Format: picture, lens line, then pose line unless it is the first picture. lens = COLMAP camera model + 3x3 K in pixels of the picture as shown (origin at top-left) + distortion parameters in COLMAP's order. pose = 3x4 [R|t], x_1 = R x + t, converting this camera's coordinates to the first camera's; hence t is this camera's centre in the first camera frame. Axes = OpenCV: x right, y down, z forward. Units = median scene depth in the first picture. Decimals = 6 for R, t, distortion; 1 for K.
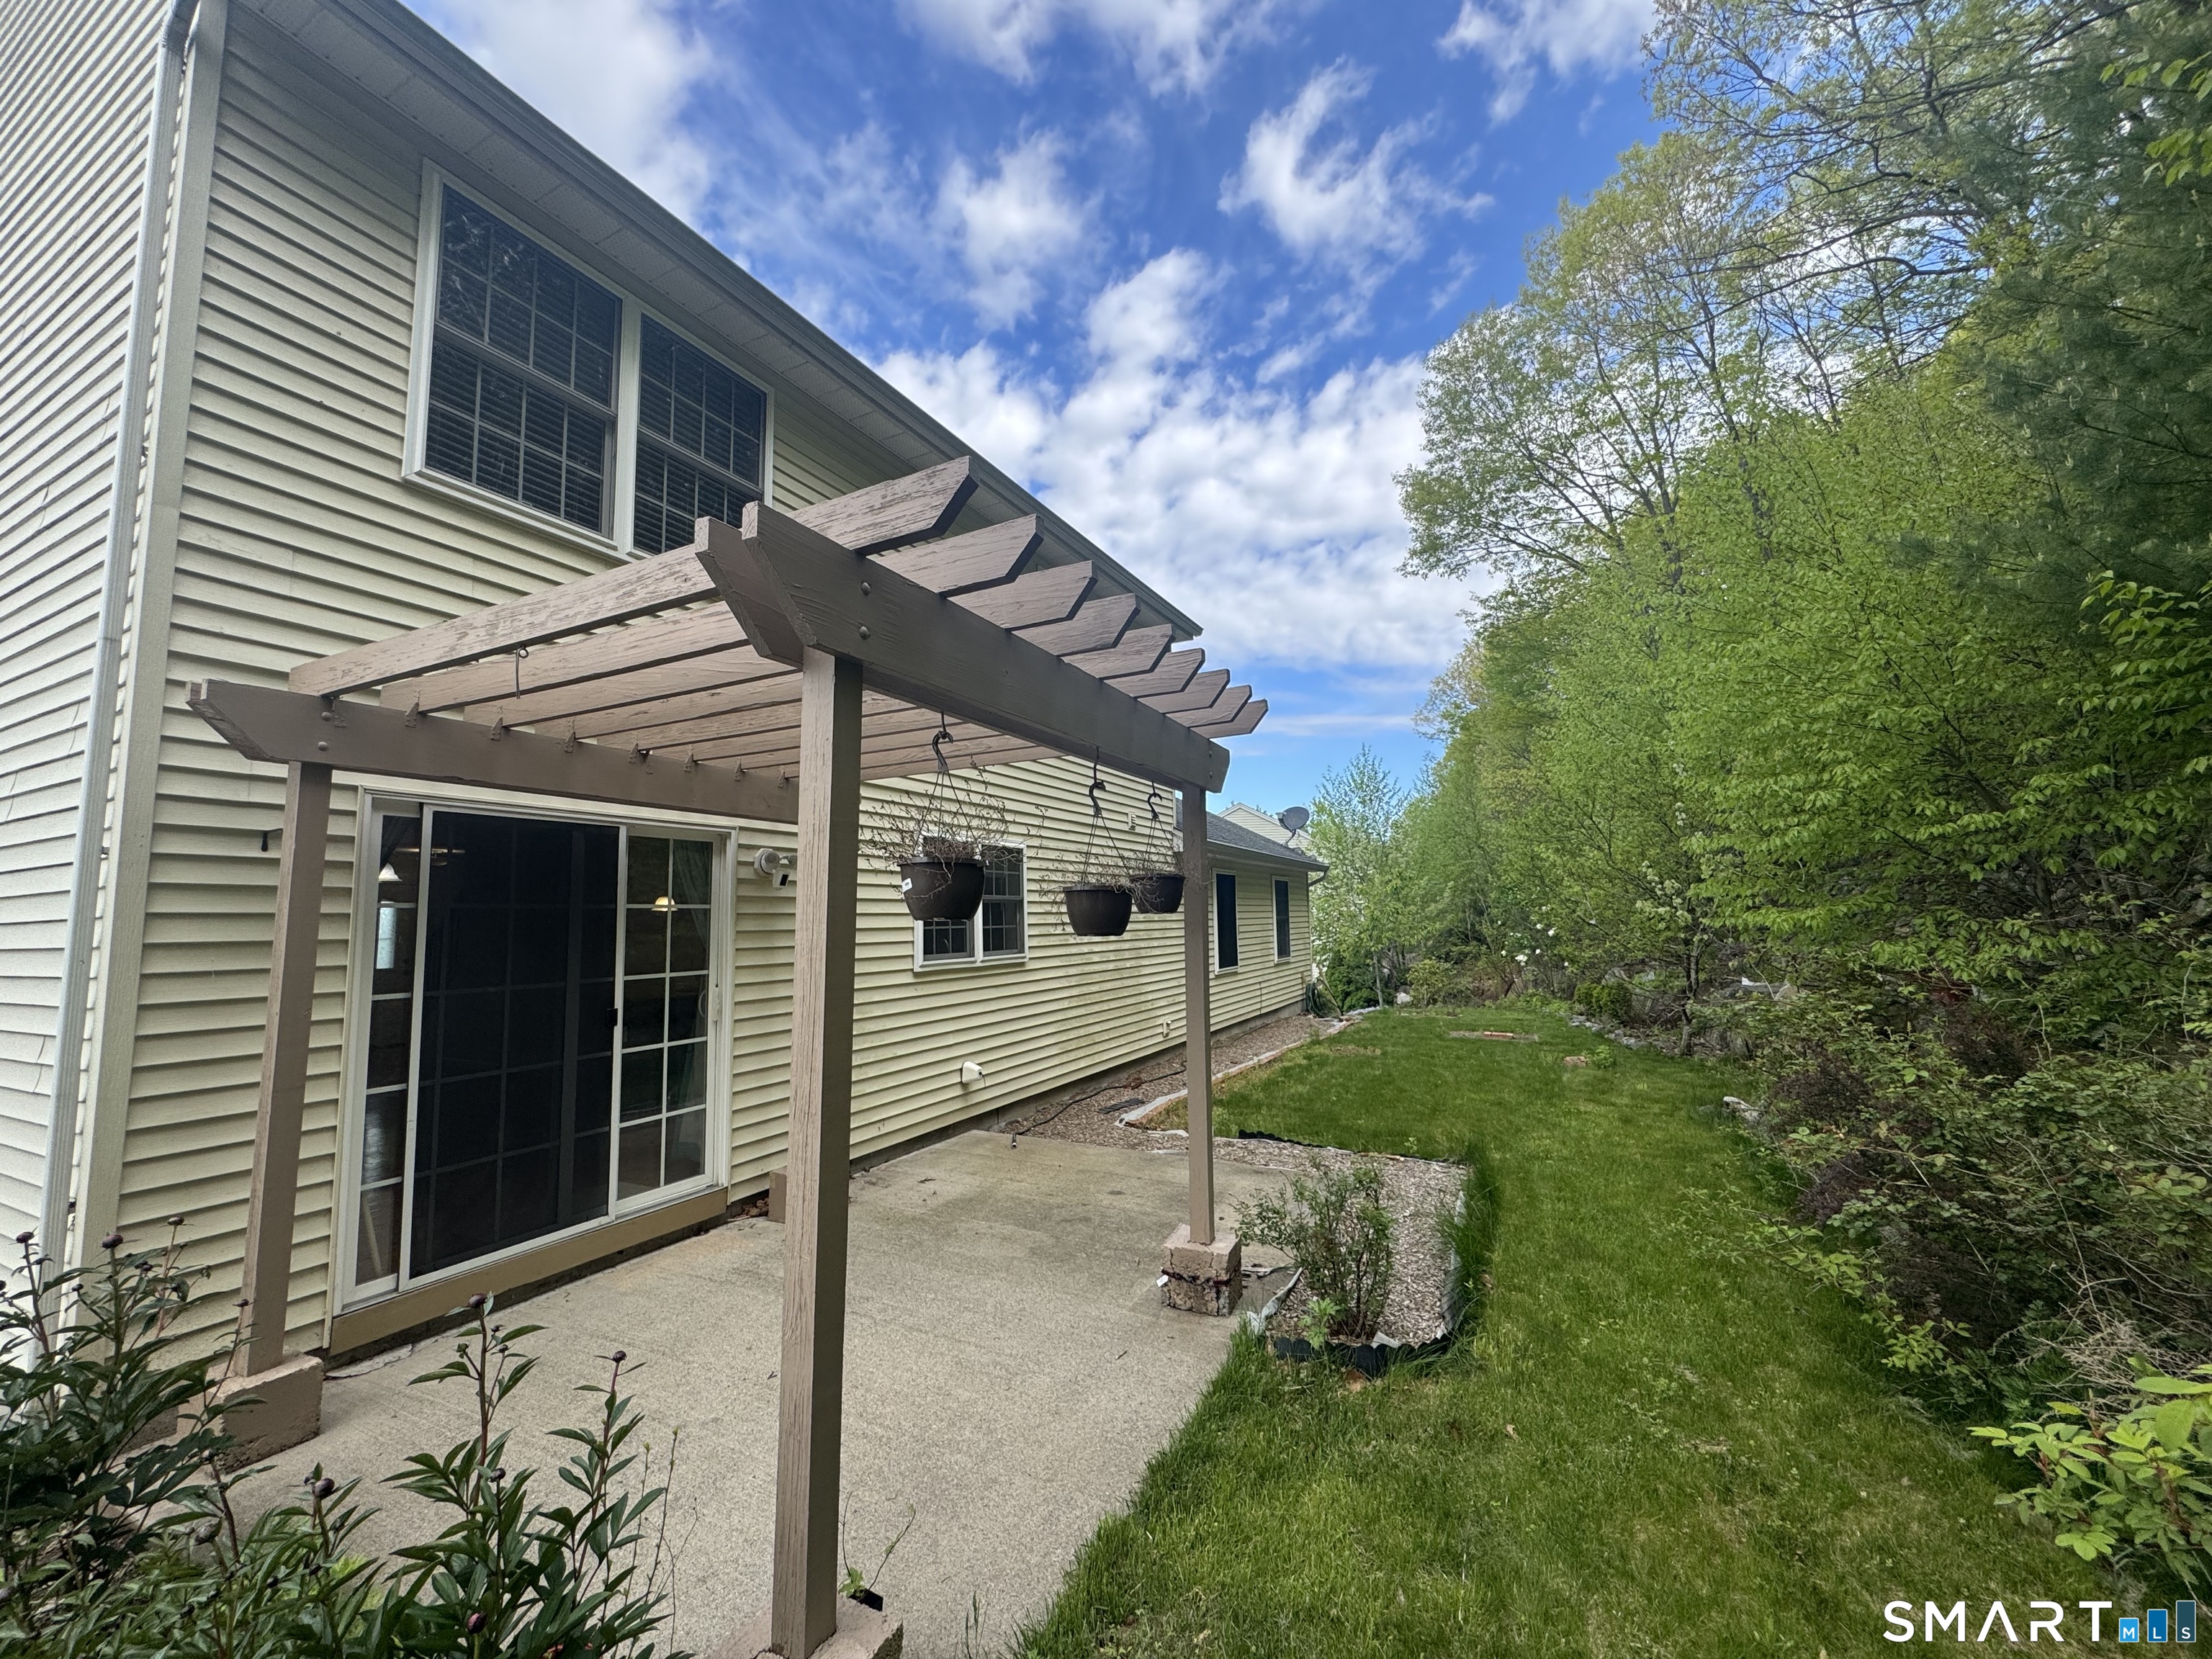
lens RADIAL K [[885.5, 0, 1107.3], [0, 885.5, 829.4], [0, 0, 1]] dist [-0.000679, -0.000126]
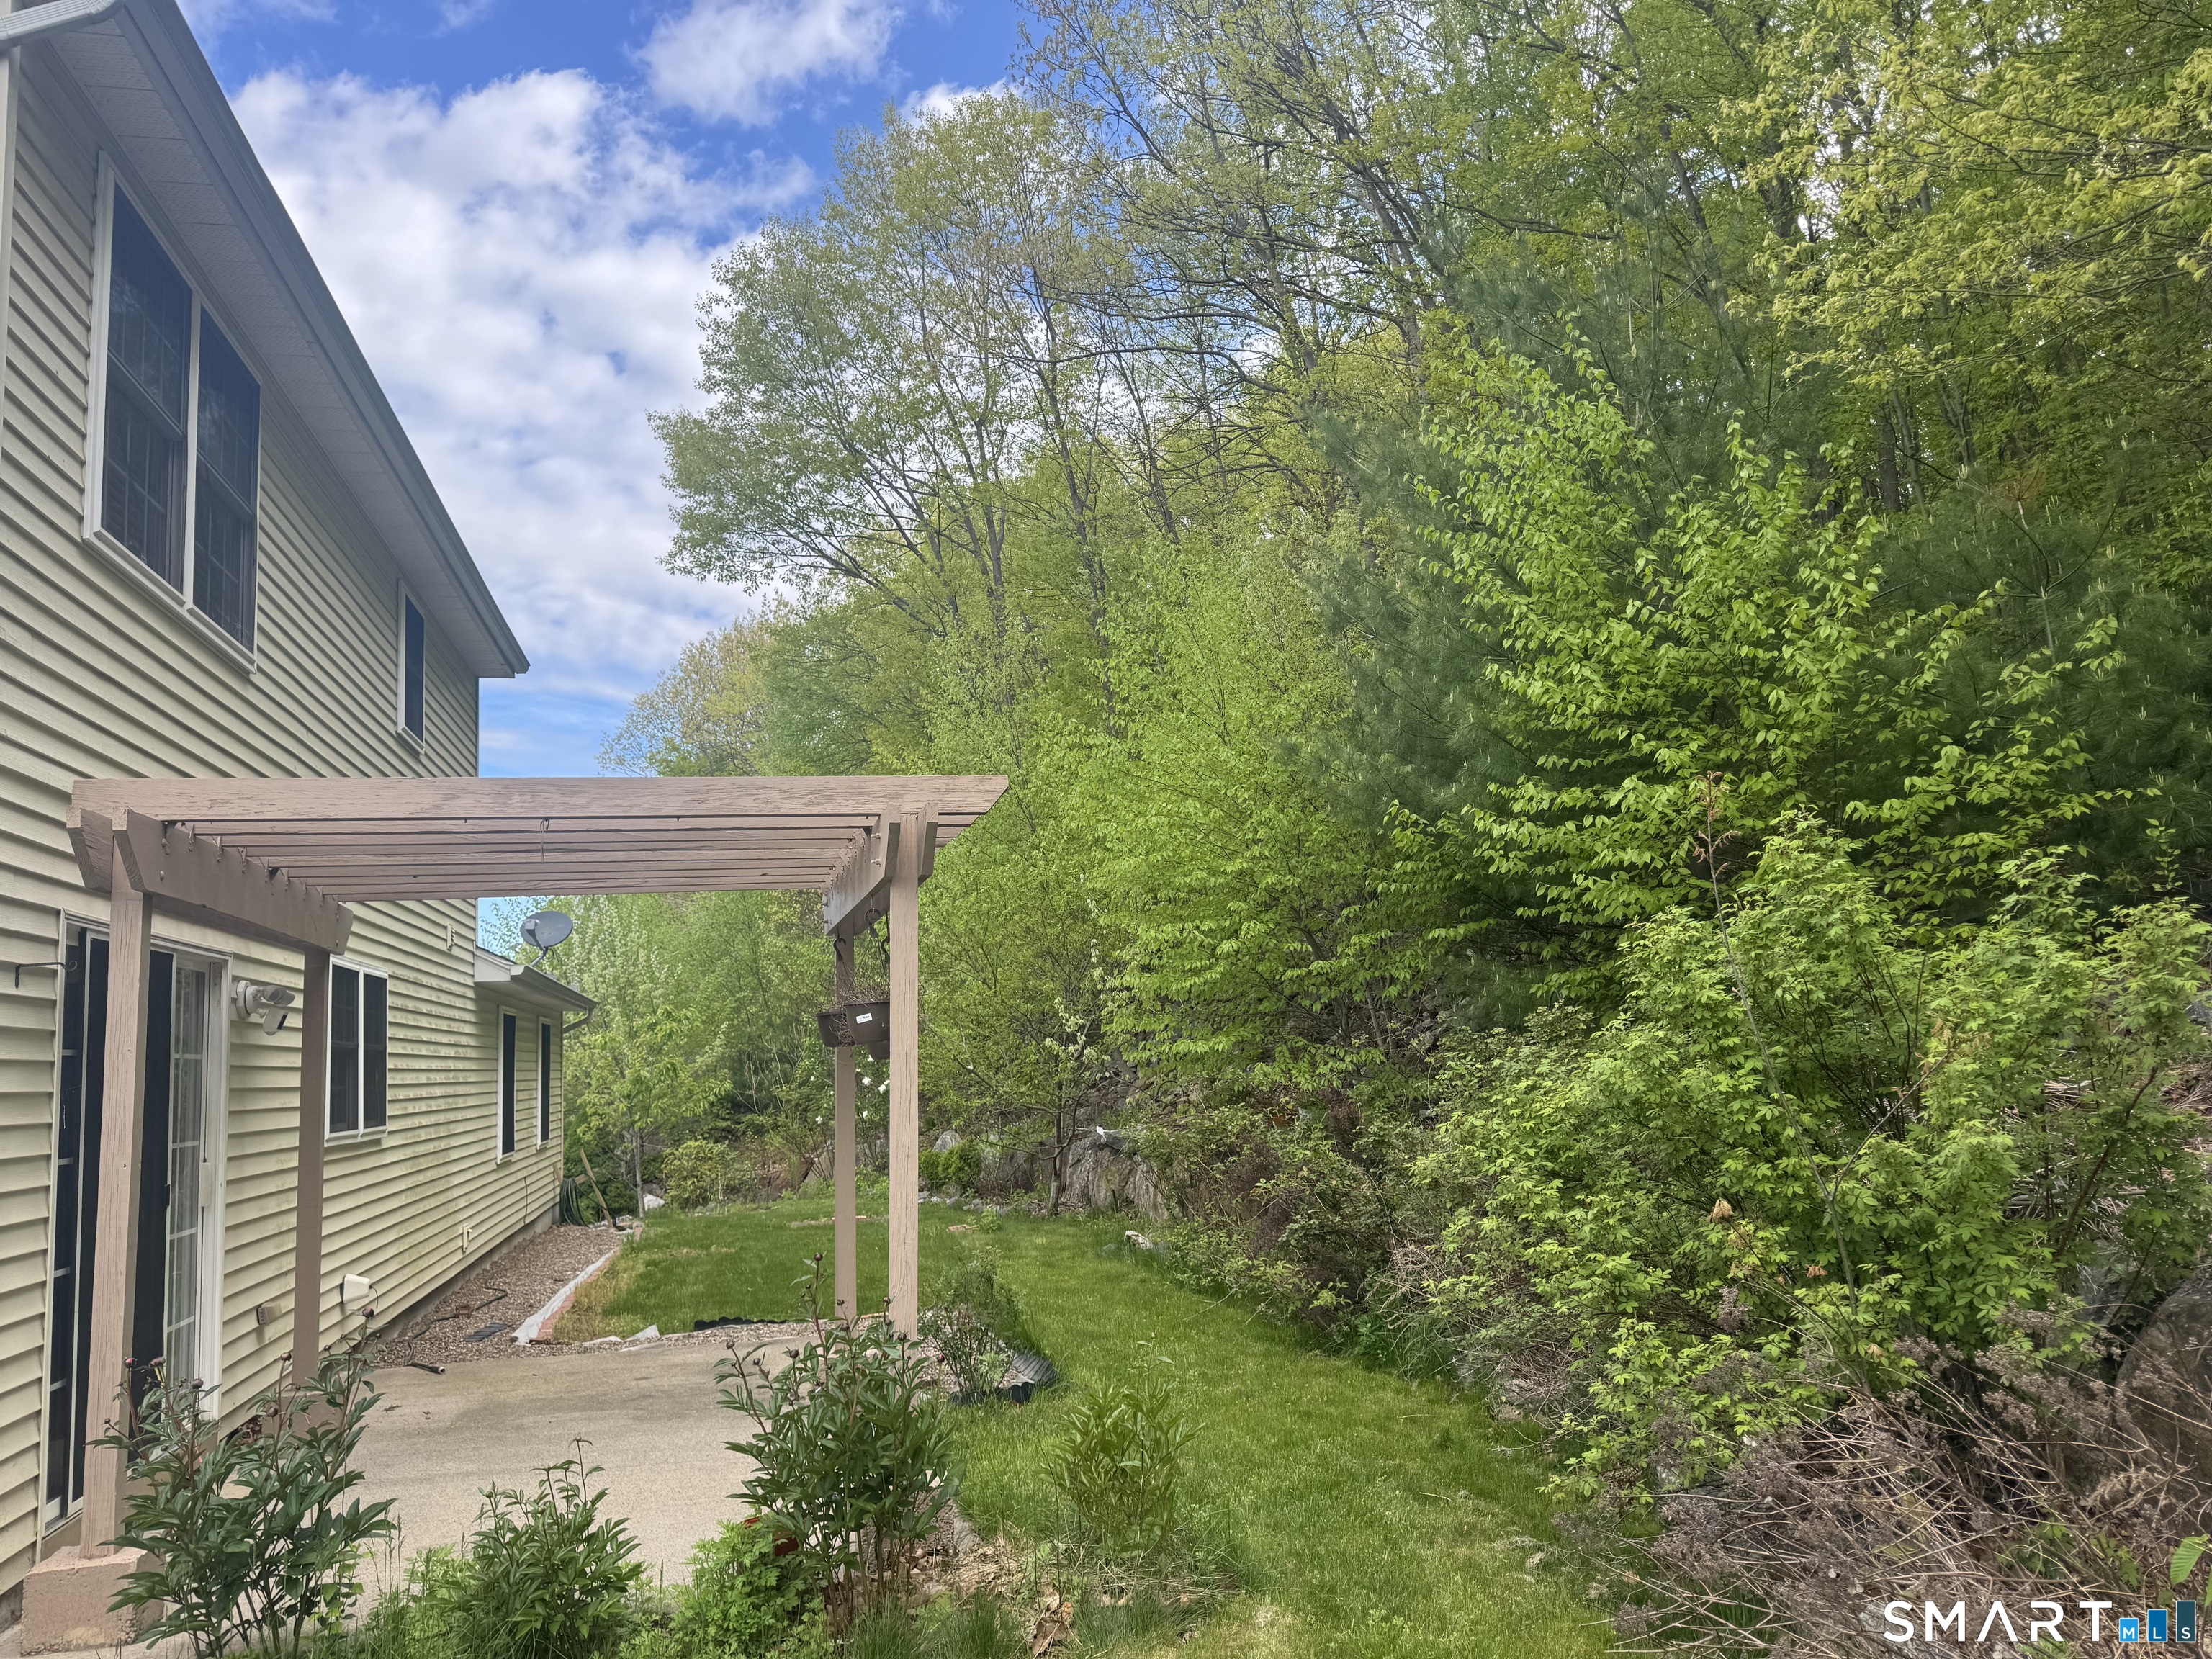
lens RADIAL K [[1547.3, 0, 1119.1], [0, 1547.3, 842.6], [0, 0, 1]] dist [0.112544, -0.154348]
pose [[0.763780, 0.066444, 0.642047, -0.538821], [-0.027929, 0.997158, -0.069969, -0.018408], [-0.644872, 0.035509, 0.763465, -0.415196]]
